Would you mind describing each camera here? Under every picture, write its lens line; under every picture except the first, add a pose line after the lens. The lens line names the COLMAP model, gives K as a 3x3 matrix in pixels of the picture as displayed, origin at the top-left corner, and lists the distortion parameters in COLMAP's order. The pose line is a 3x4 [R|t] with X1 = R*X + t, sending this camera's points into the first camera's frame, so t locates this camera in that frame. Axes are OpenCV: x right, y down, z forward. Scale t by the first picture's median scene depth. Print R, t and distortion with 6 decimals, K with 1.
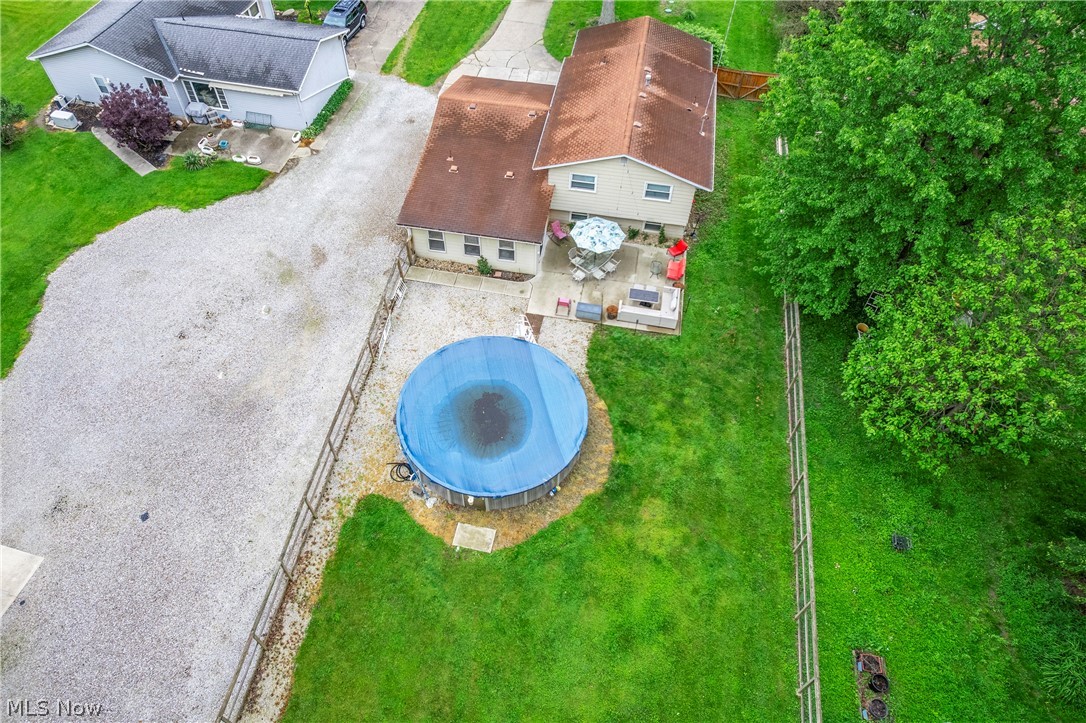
lens RADIAL K [[717.6, 0, 523.1], [0, 717.6, 358.7], [0, 0, 1]] dist [-0.083544, 0.072594]
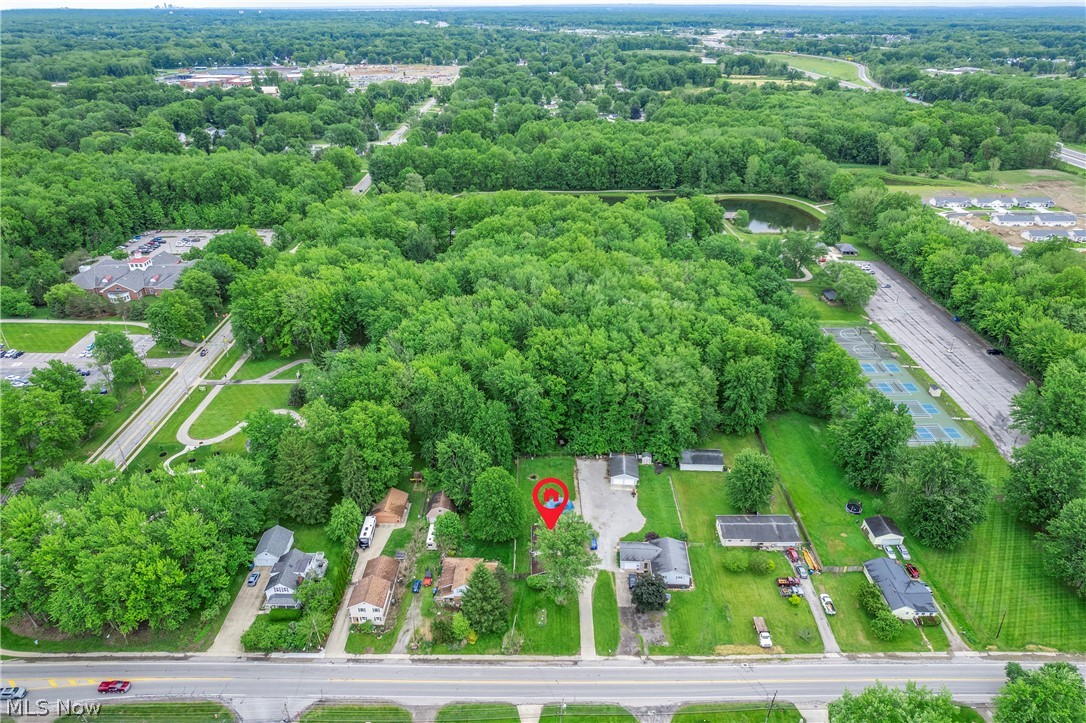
lens RADIAL K [[706.3, 0, 550.2], [0, 706.3, 362.9], [0, 0, 1]] dist [-0.080973, 0.067768]
pose [[-0.979116, 0.087538, -0.183490, 1.063685], [-0.165330, 0.182386, 0.969227, -6.108818], [0.118310, 0.979323, -0.164104, 0.671399]]
